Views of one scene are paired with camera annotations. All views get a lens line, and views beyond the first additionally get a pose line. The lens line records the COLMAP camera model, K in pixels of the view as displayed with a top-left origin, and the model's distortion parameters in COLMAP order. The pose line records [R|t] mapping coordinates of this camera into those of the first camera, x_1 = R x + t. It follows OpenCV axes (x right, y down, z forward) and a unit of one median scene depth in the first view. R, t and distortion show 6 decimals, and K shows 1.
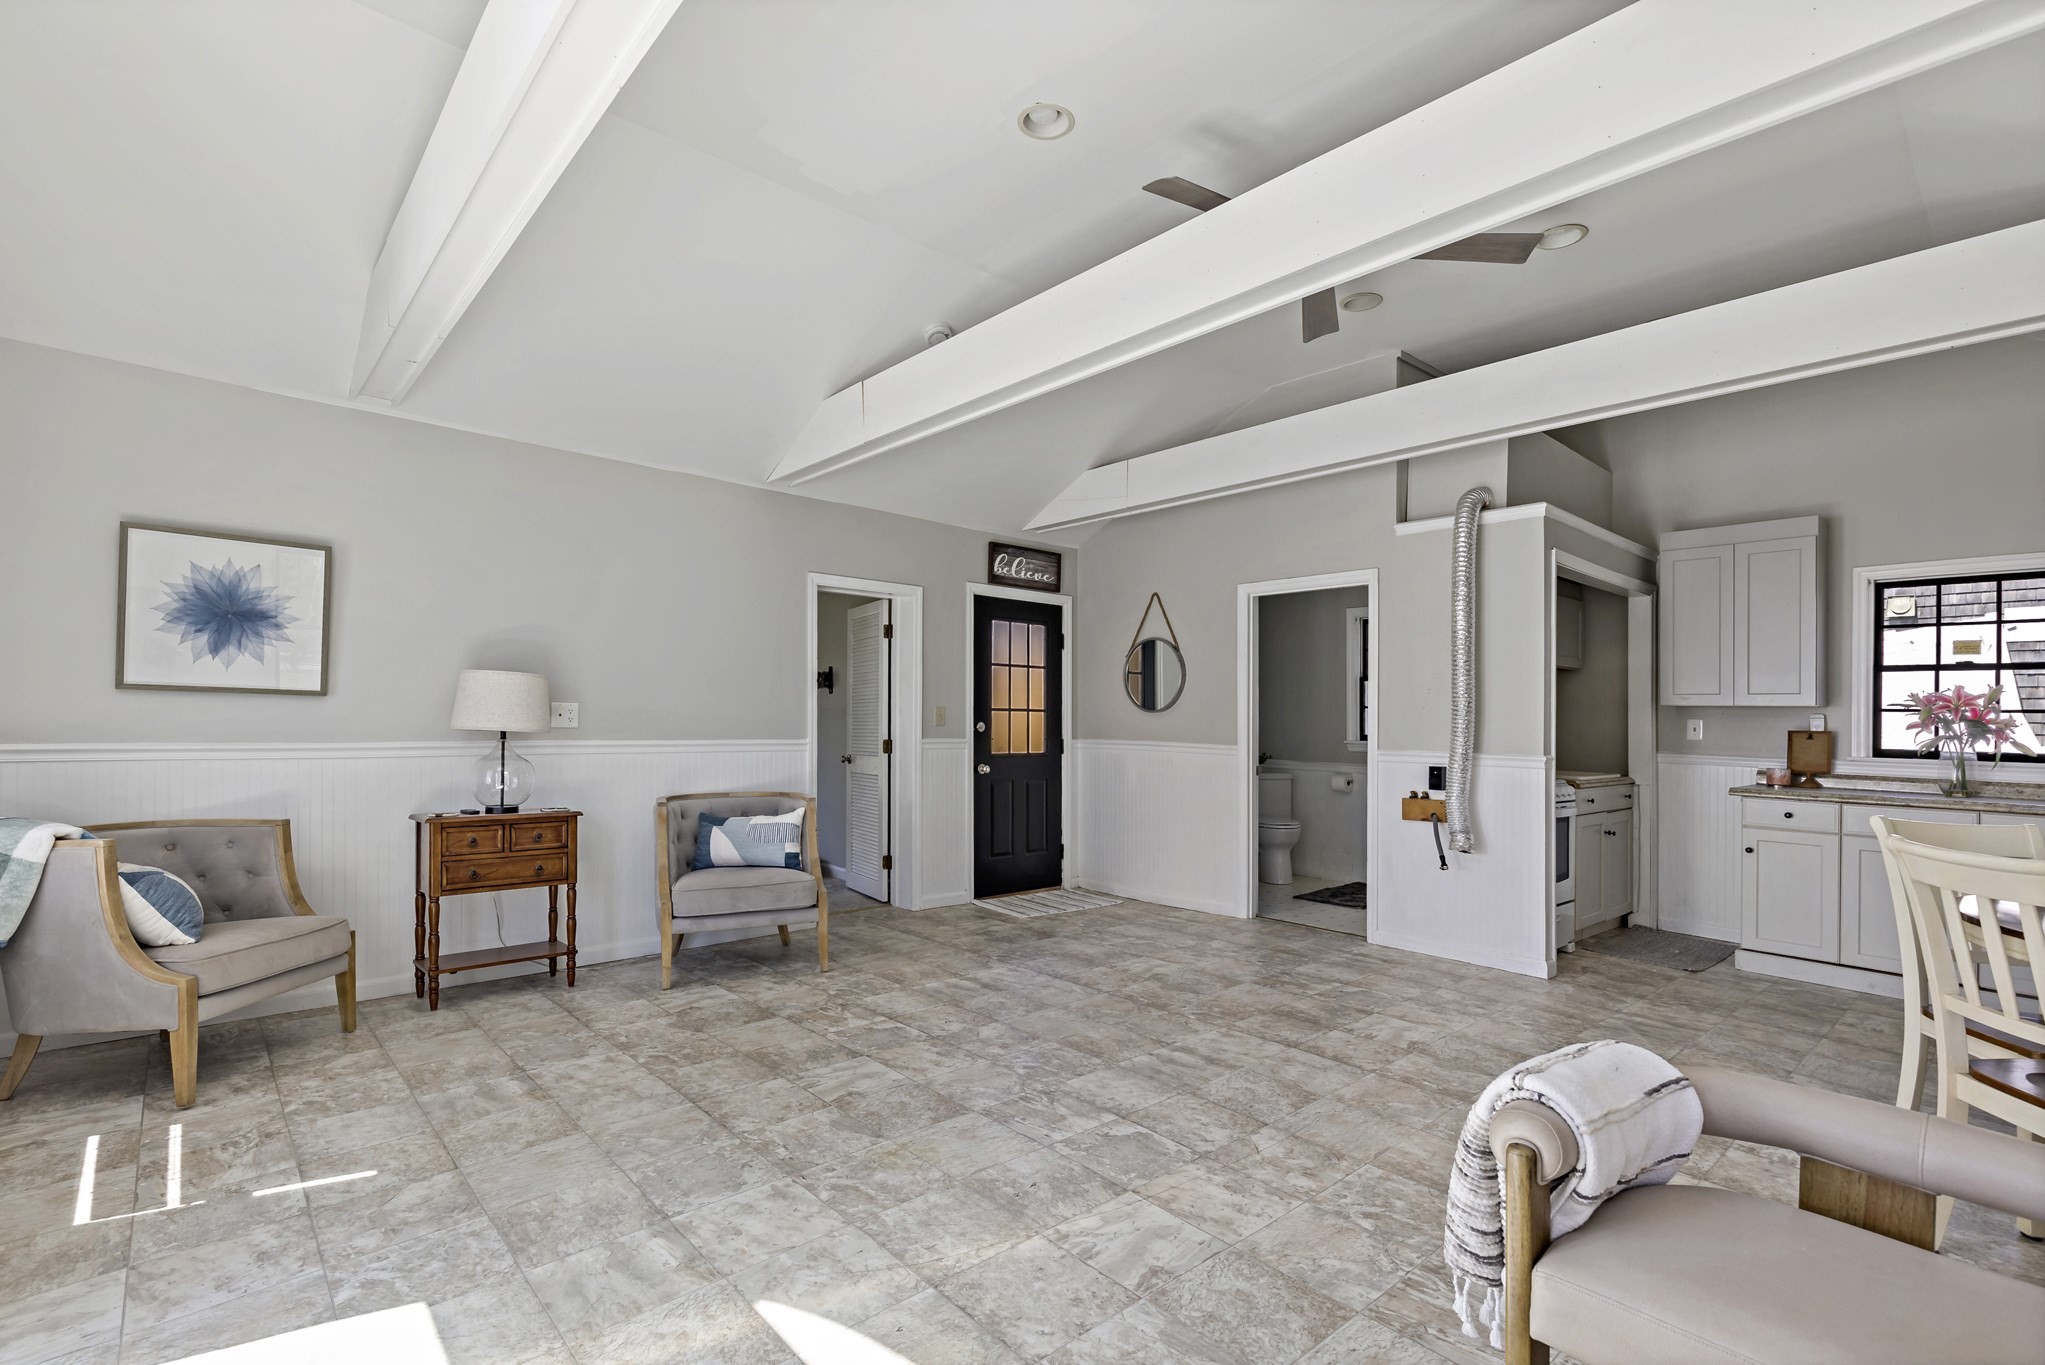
lens RADIAL K [[939.8, 0, 1015.7], [0, 939.8, 696.6], [0, 0, 1]] dist [0.013319, -0.001972]
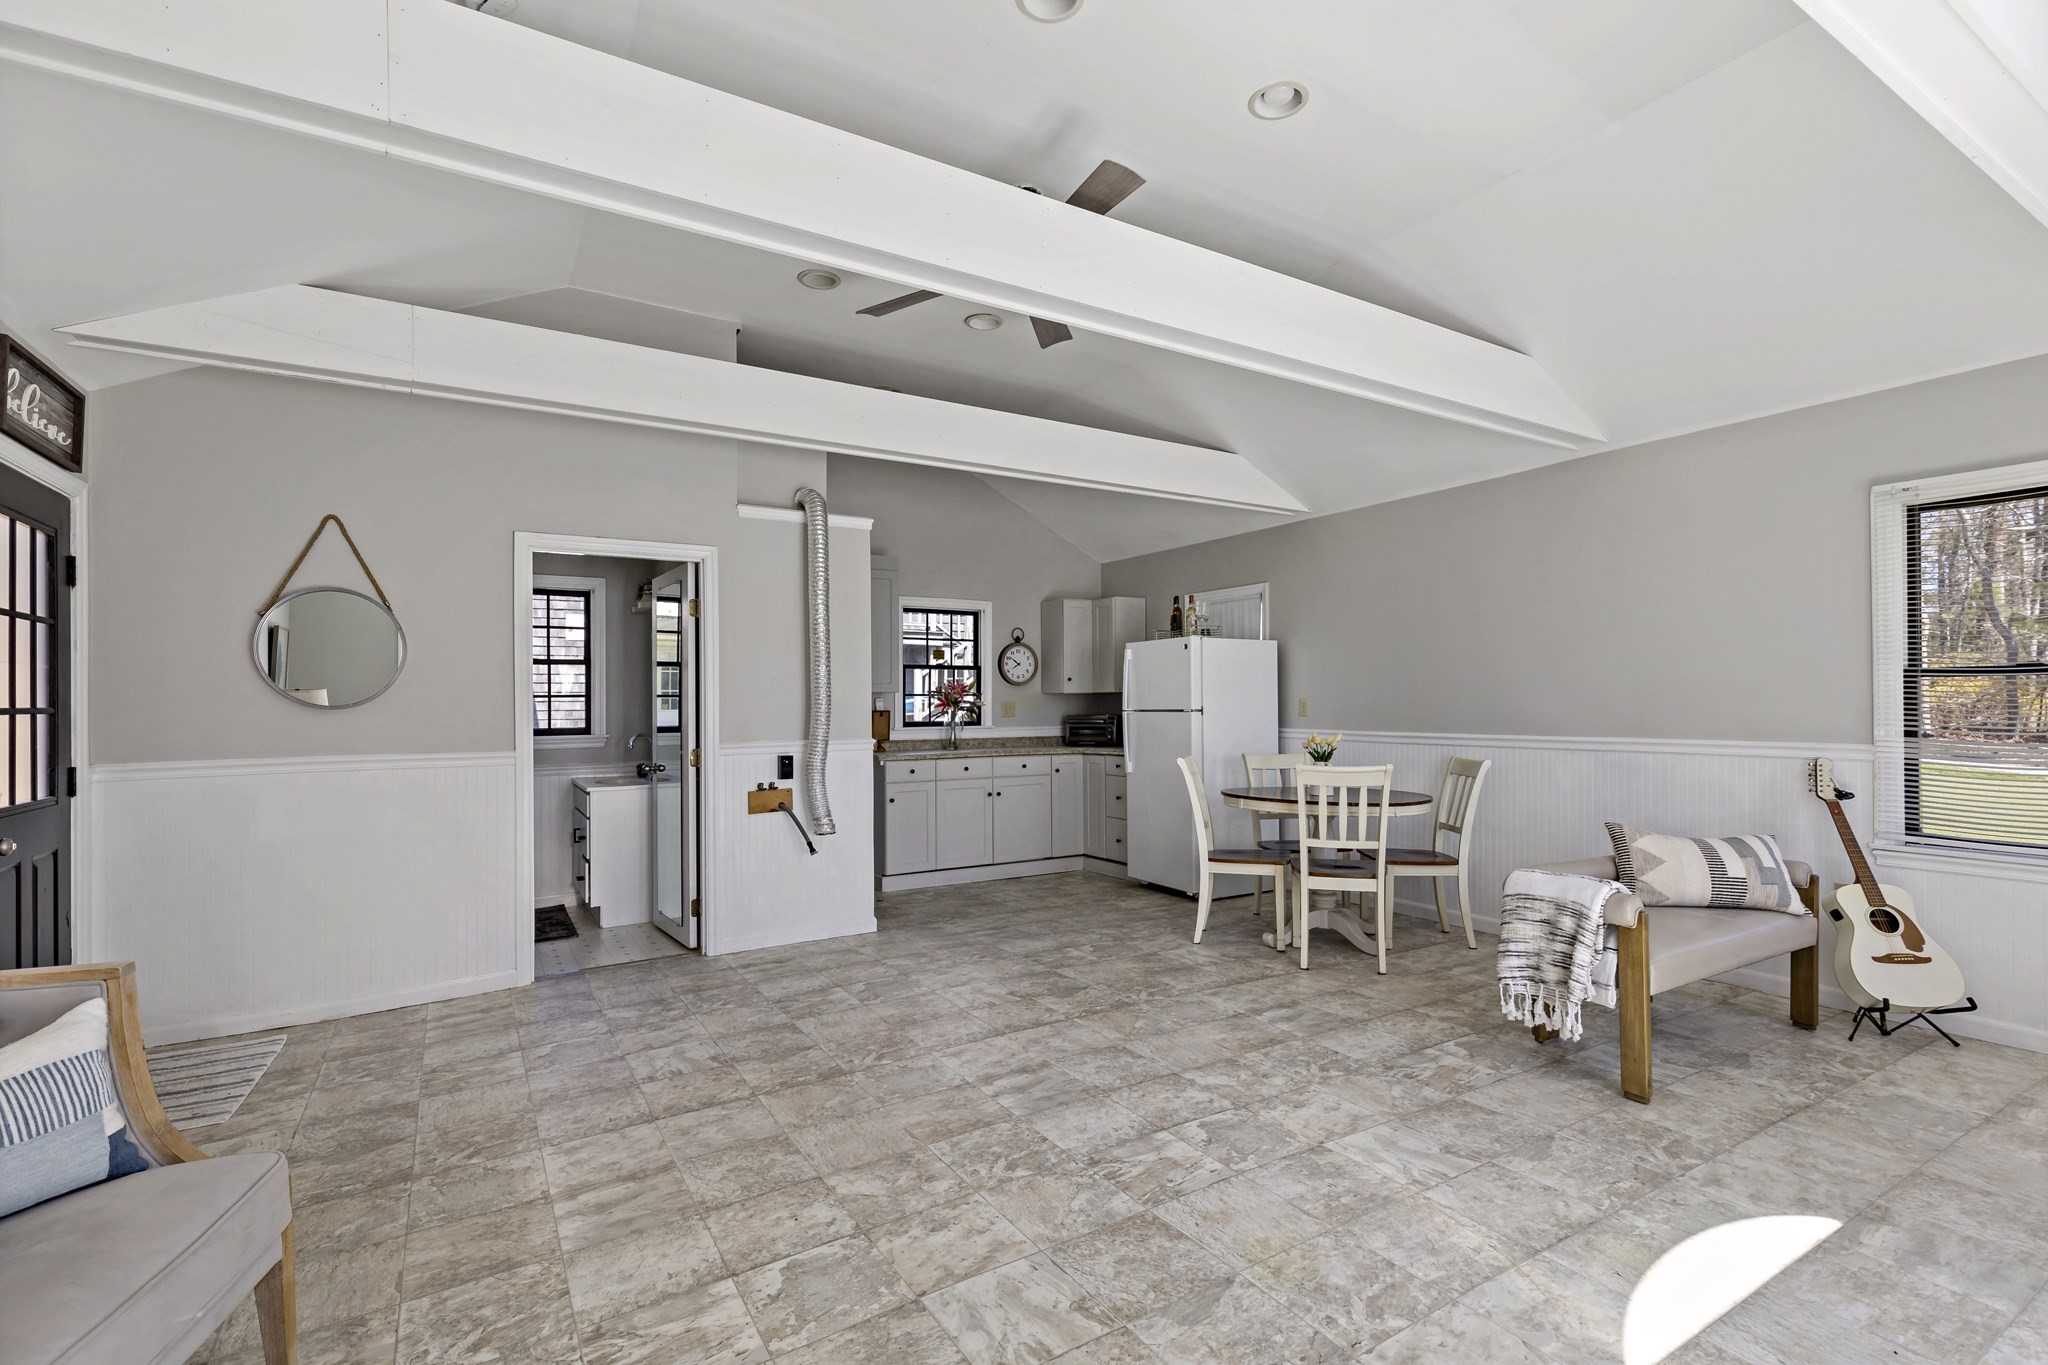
lens RADIAL K [[941.2, 0, 1054.9], [0, 941.2, 677.3], [0, 0, 1]] dist [0.013319, -0.001972]
pose [[0.158028, 0.007972, 0.987402, -0.510341], [-0.009935, 0.999930, -0.006483, -0.006047], [-0.987385, -0.008786, 0.158096, 0.566764]]
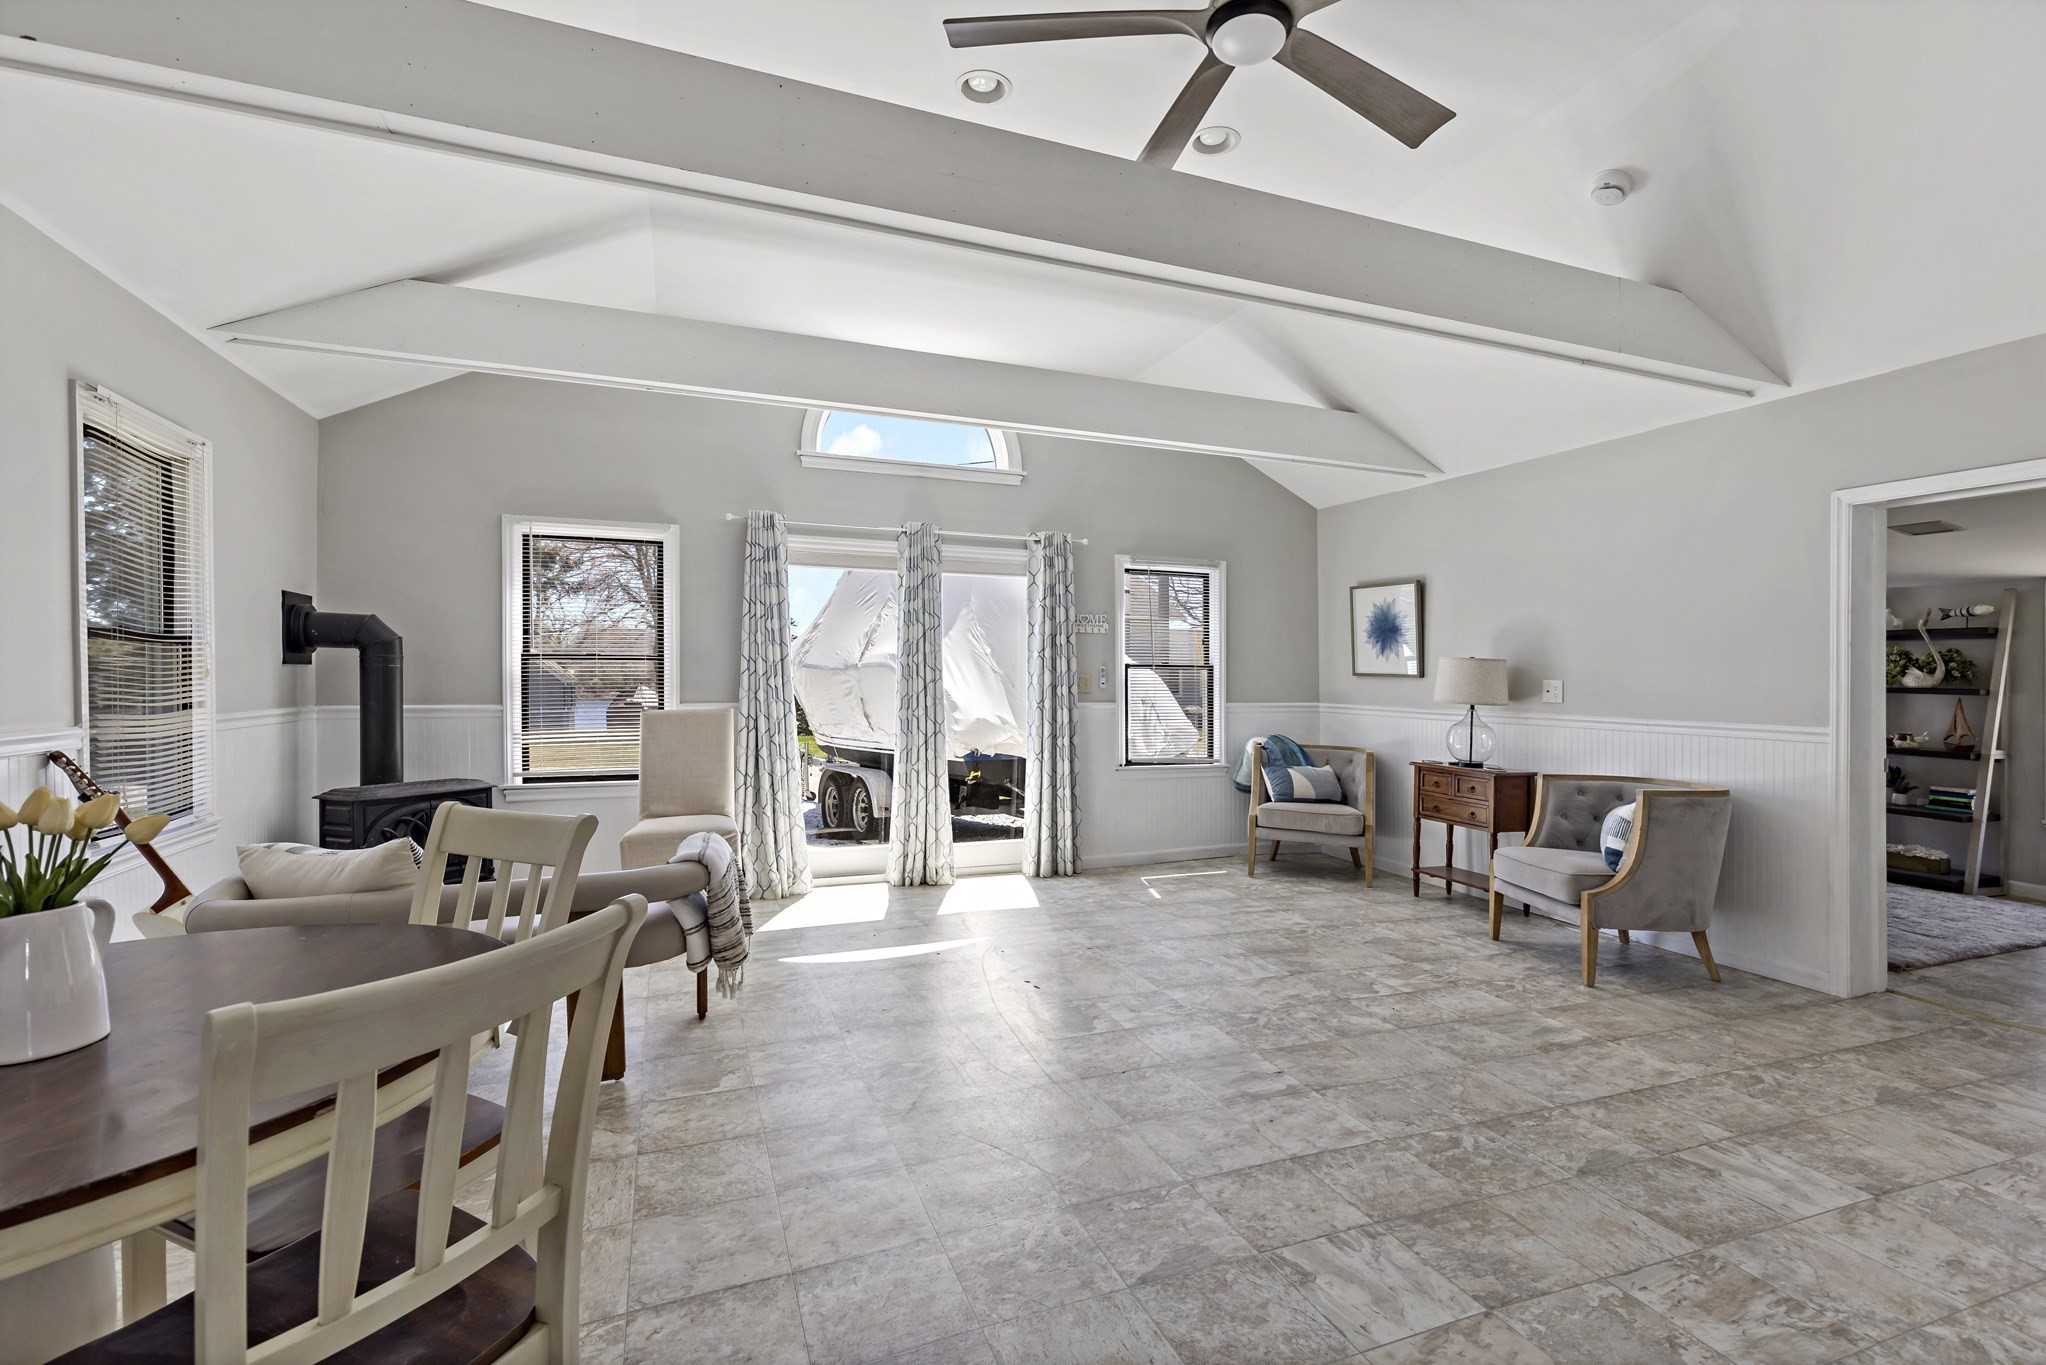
lens RADIAL K [[940.3, 0, 1038.1], [0, 940.3, 677.3], [0, 0, 1]] dist [0.013319, -0.001972]
pose [[-0.354822, -0.020966, -0.934699, 0.727578], [0.004221, 0.999702, -0.024026, 0.026502], [0.934924, -0.012470, -0.354628, 0.774119]]
